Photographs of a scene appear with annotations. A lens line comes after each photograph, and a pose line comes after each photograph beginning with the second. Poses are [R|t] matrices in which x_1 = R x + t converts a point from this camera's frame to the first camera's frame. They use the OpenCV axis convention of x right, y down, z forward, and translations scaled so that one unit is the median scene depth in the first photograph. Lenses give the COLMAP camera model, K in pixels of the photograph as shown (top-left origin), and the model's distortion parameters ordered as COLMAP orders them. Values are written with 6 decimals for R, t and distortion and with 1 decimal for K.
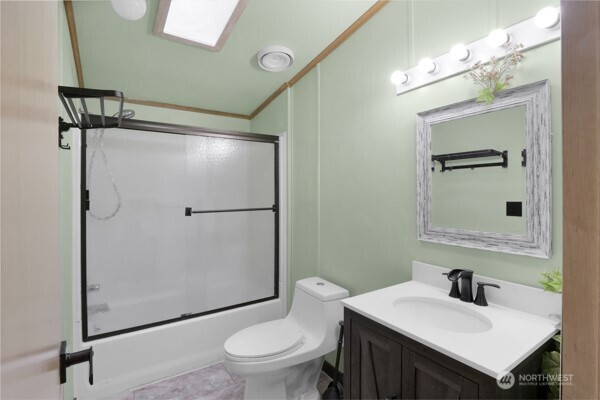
lens RADIAL K [[293.7, 0, 301.2], [0, 293.7, 196.1], [0, 0, 1]] dist [-0.004882, -0.001901]
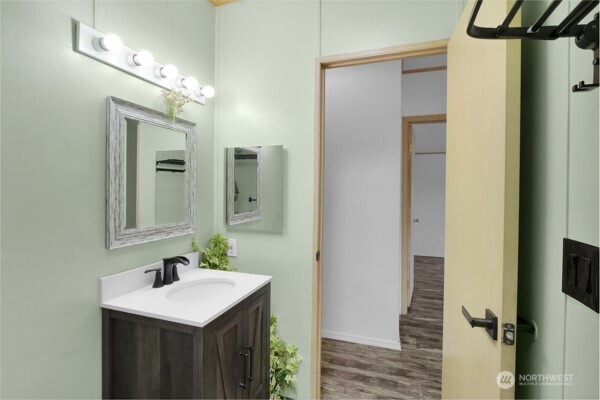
lens RADIAL K [[293.7, 0, 300.5], [0, 293.7, 196.5], [0, 0, 1]] dist [-0.004882, -0.001901]
pose [[-0.614593, -0.012464, 0.788746, -0.644456], [0.003434, 0.999823, 0.018476, -0.014482], [-0.788837, 0.014064, -0.614441, 1.204302]]
